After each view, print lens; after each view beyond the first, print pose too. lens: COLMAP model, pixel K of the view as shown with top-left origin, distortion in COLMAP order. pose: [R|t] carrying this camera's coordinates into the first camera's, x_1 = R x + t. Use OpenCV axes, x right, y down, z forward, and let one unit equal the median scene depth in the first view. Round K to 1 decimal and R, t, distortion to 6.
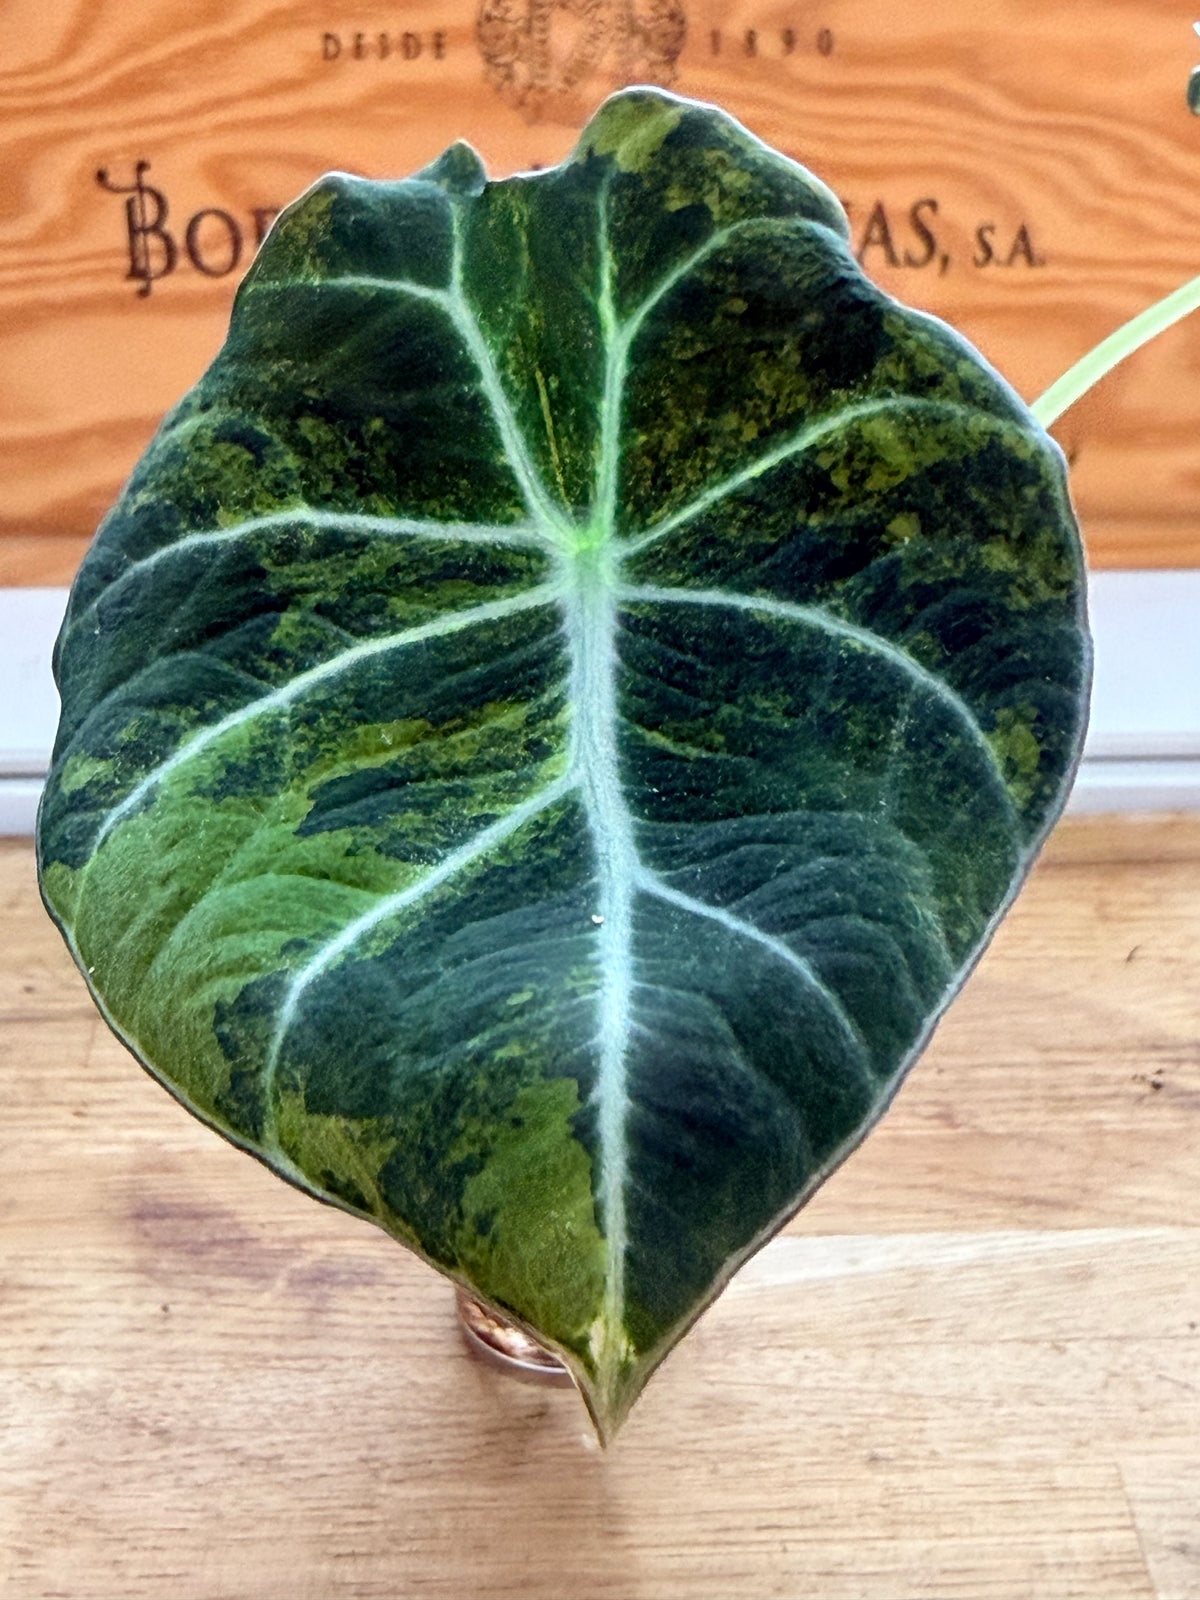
lens RADIAL K [[2390.3, 0, 597.2], [0, 2390.3, 843.7], [0, 0, 1]] dist [0.105295, -0.212499]
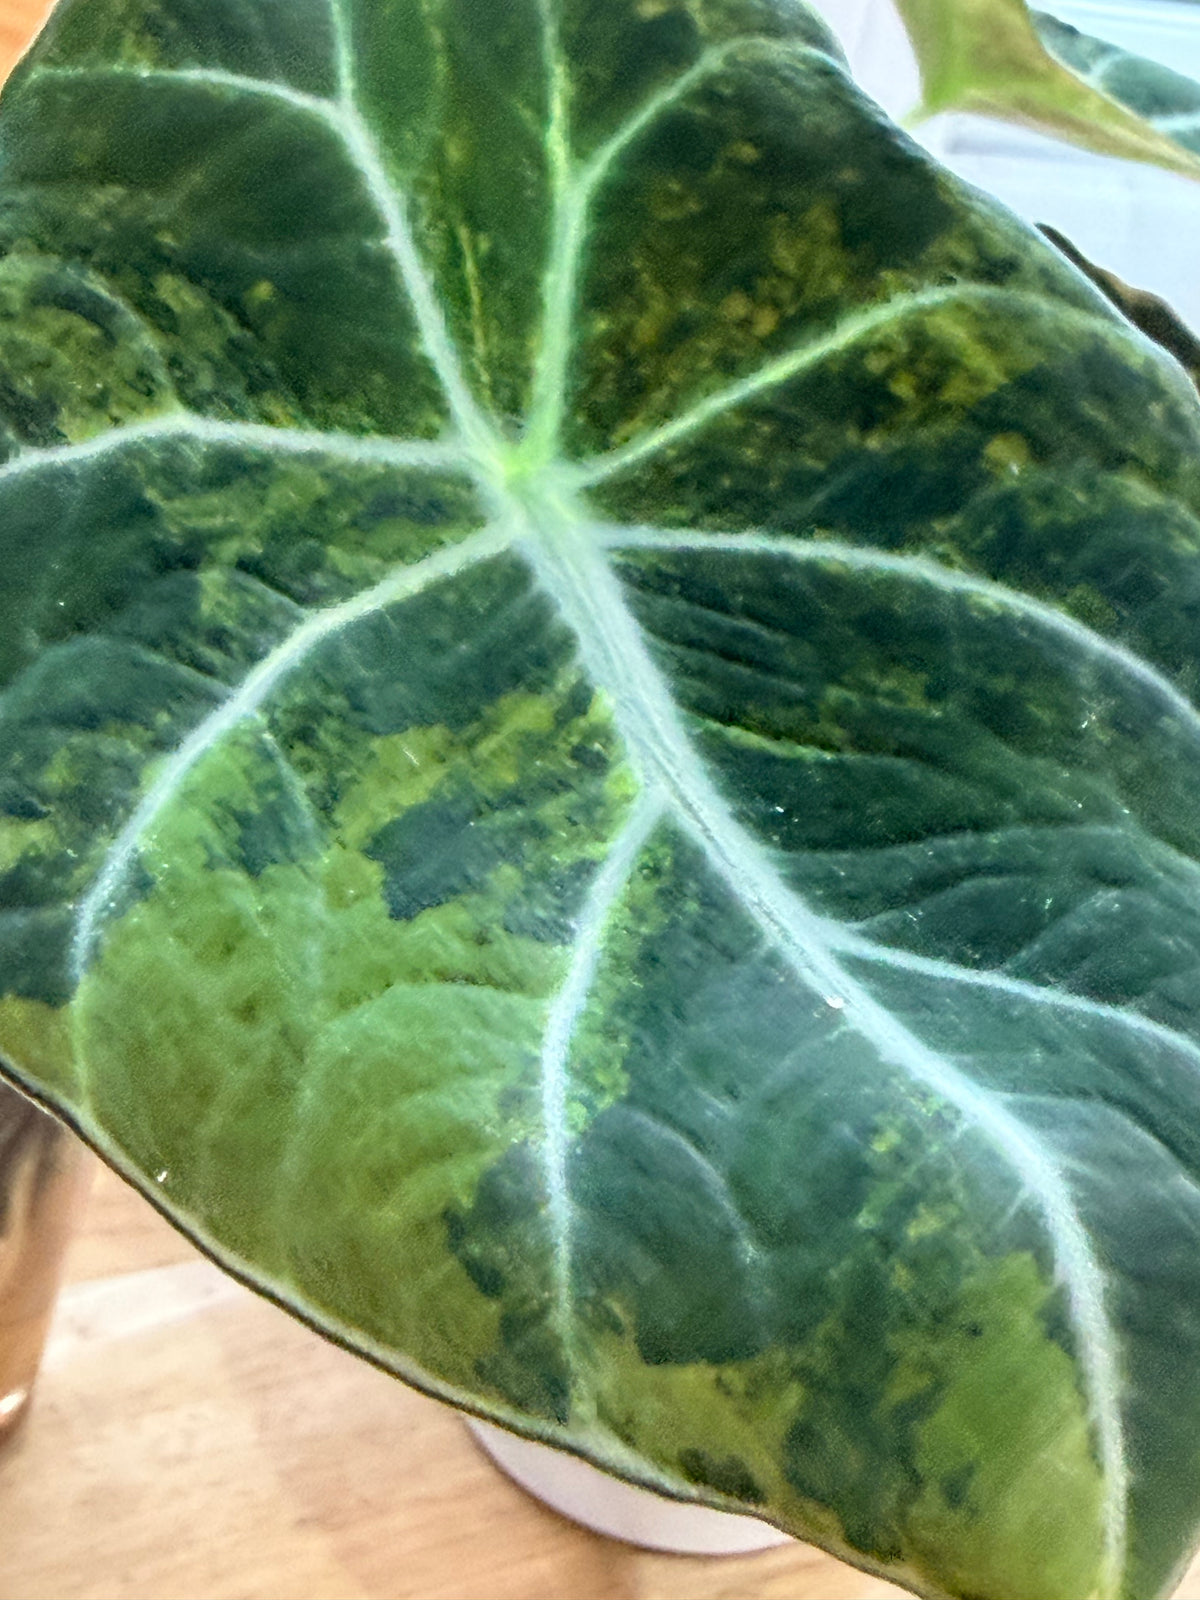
lens RADIAL K [[2342.1, 0, 608.0], [0, 2342.1, 797.6], [0, 0, 1]] dist [0.126845, -0.552735]
pose [[0.861263, -0.065286, 0.503948, -0.363952], [0.053375, 0.997849, 0.038049, -0.052995], [-0.505348, -0.005872, 0.862896, 0.384676]]
